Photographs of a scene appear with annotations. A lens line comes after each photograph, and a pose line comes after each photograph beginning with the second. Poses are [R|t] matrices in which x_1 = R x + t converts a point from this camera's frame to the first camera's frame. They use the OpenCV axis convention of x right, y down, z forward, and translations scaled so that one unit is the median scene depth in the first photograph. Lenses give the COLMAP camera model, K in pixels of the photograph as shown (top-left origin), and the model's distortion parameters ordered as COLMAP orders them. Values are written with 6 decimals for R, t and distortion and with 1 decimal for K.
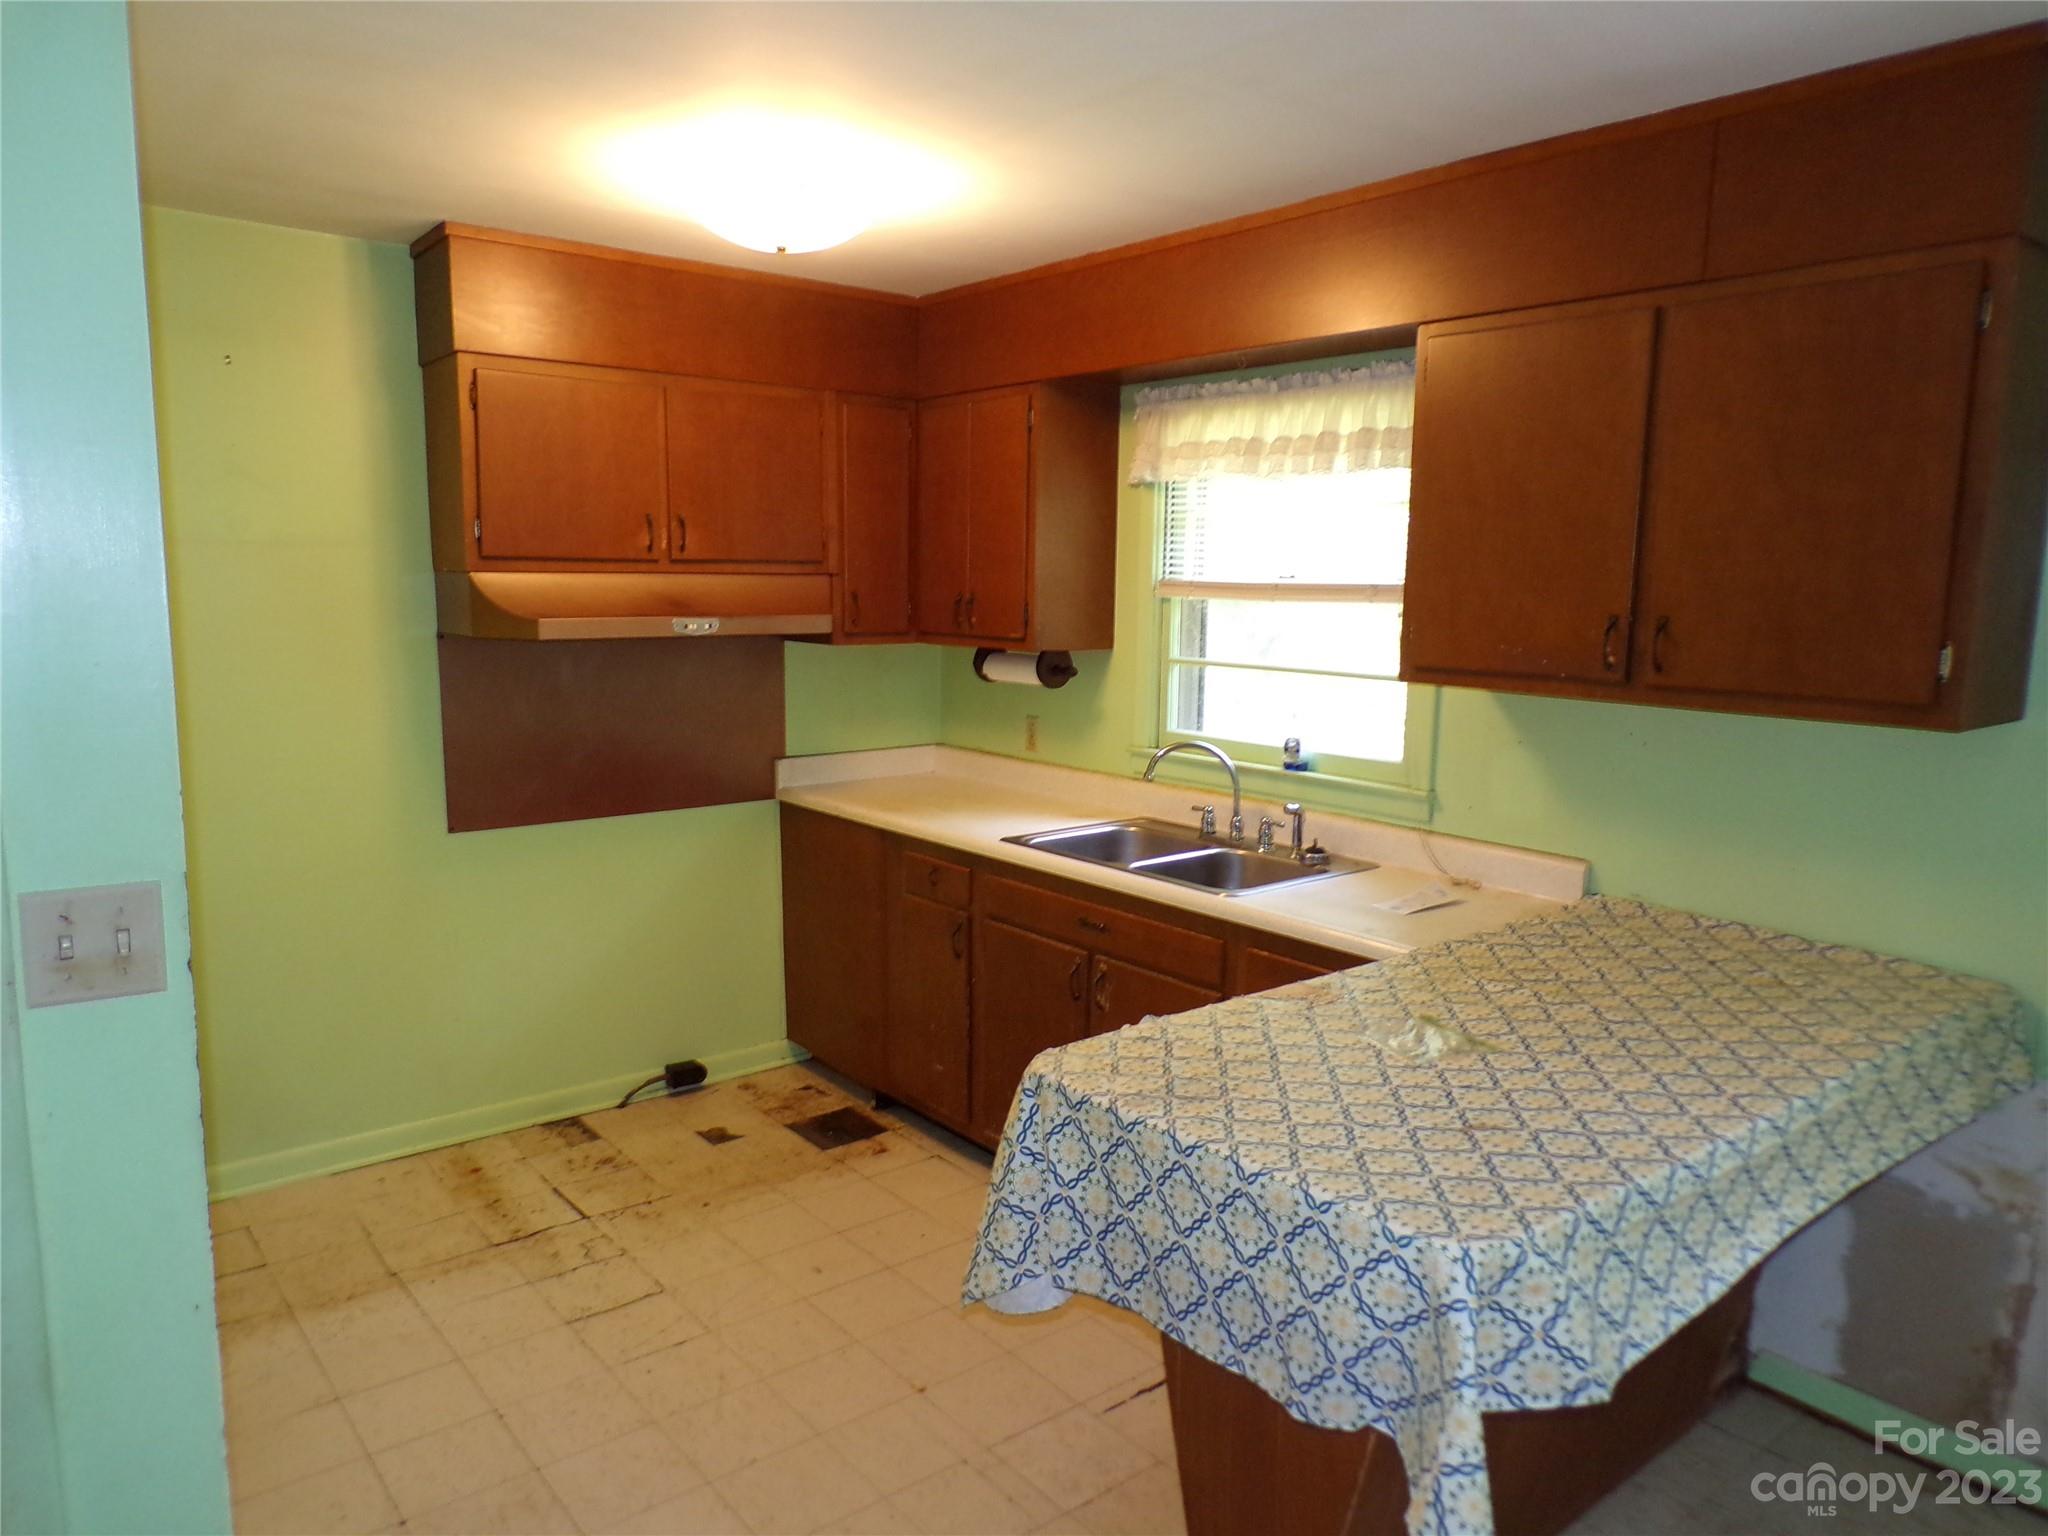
lens RADIAL K [[1405.8, 0, 1024.0], [0, 1405.8, 768.0], [0, 0, 1]] dist [-0.001070, -0.000235]
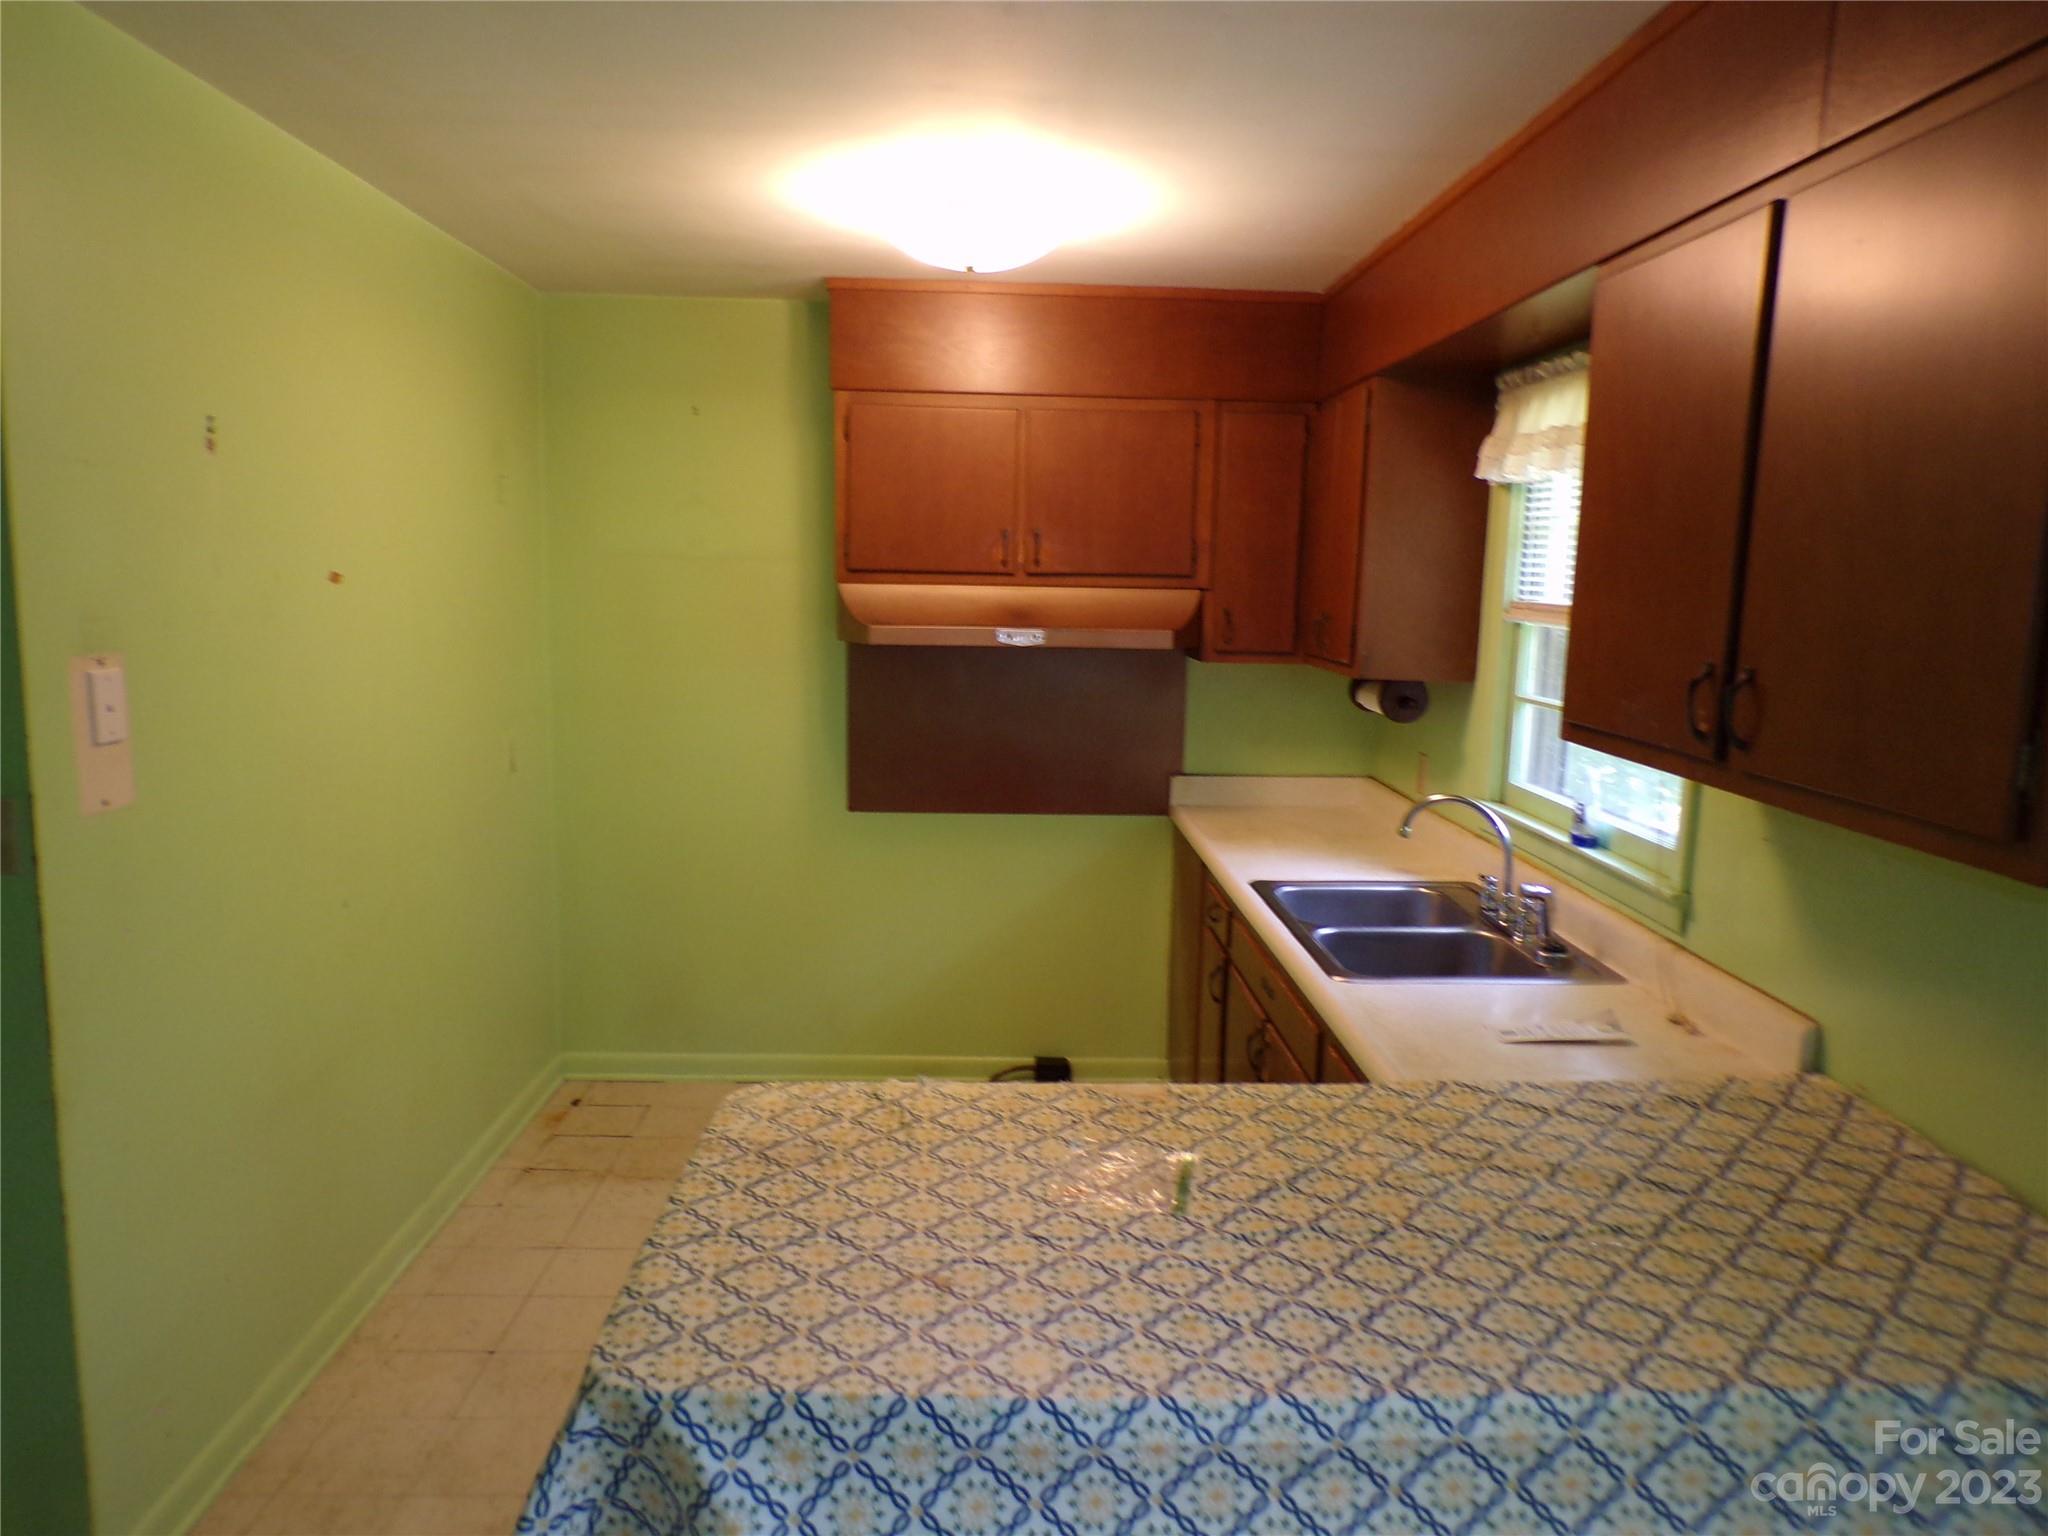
lens RADIAL K [[1388.9, 0, 1024.0], [0, 1388.9, 768.0], [0, 0, 1]] dist [-0.001039, 0.000485]
pose [[0.800175, 0.089625, -0.593033, 0.374082], [-0.094921, 0.995234, 0.022333, -0.027279], [0.592208, 0.038421, 0.804869, 0.175520]]
